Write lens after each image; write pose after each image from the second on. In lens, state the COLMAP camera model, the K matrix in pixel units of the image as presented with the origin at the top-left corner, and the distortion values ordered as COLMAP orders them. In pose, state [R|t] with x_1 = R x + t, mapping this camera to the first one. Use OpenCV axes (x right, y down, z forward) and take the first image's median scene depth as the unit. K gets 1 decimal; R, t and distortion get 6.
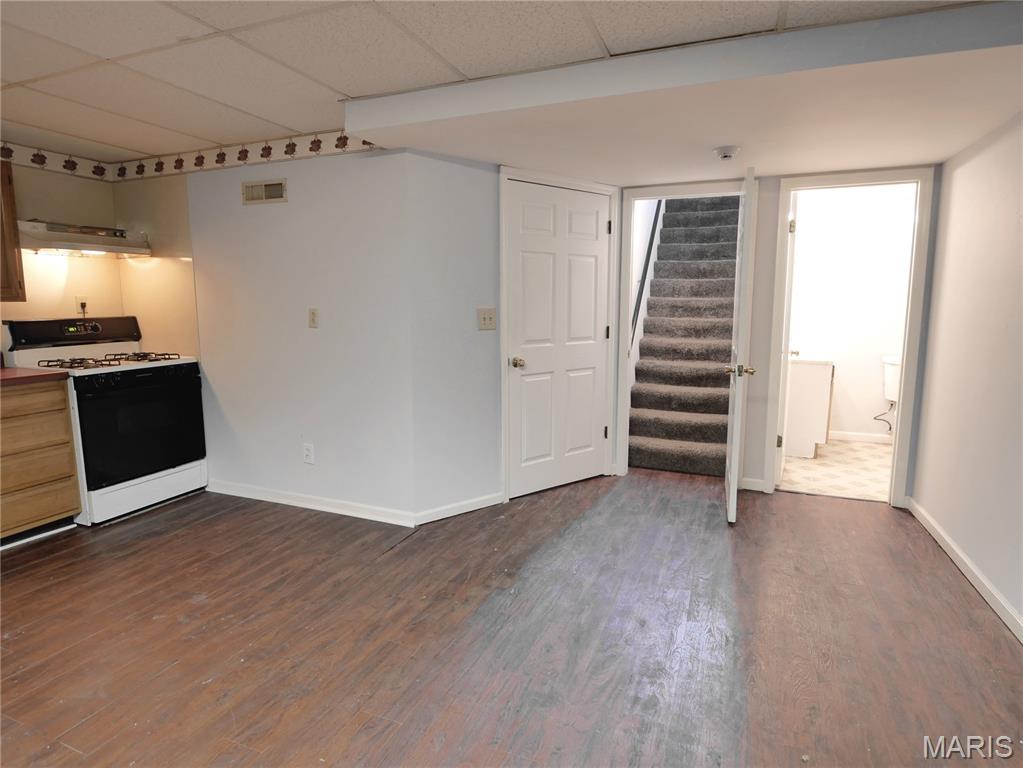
lens RADIAL K [[574.2, 0, 507.9], [0, 574.2, 378.6], [0, 0, 1]] dist [-0.004535, -0.000764]
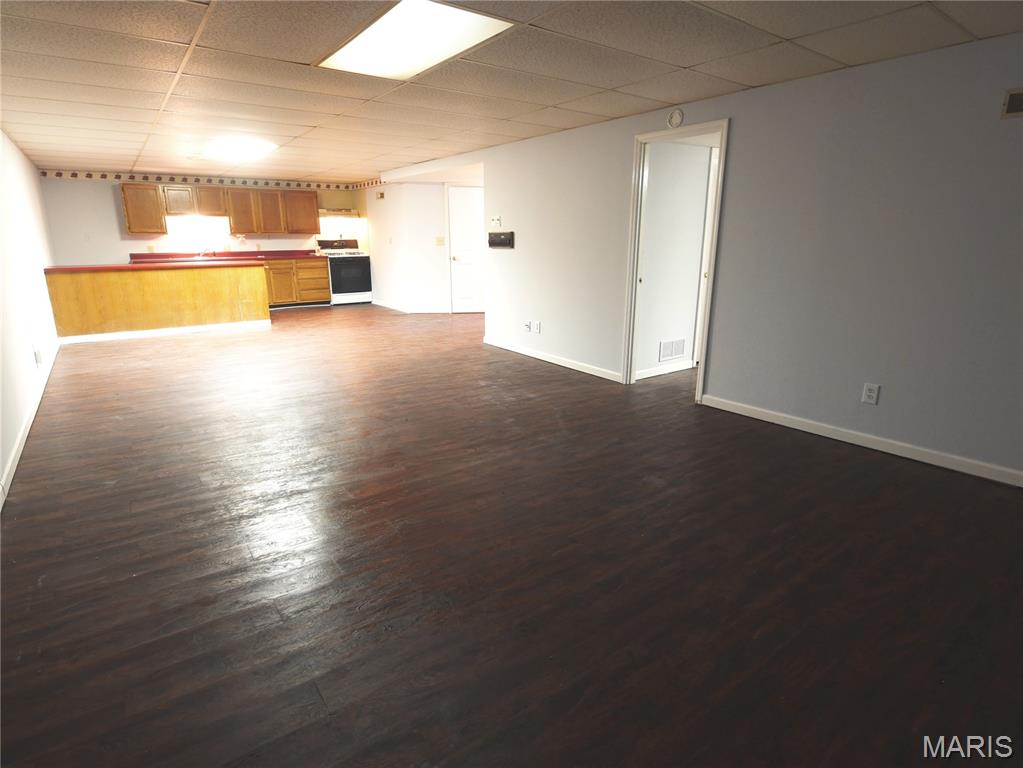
lens RADIAL K [[545.6, 0, 513.2], [0, 545.6, 385.3], [0, 0, 1]] dist [-0.001071, -0.004302]
pose [[0.855138, 0.139603, -0.499250, 1.592121], [-0.072763, 0.985847, 0.151036, 0.149159], [0.513269, -0.092830, 0.853193, -1.054700]]
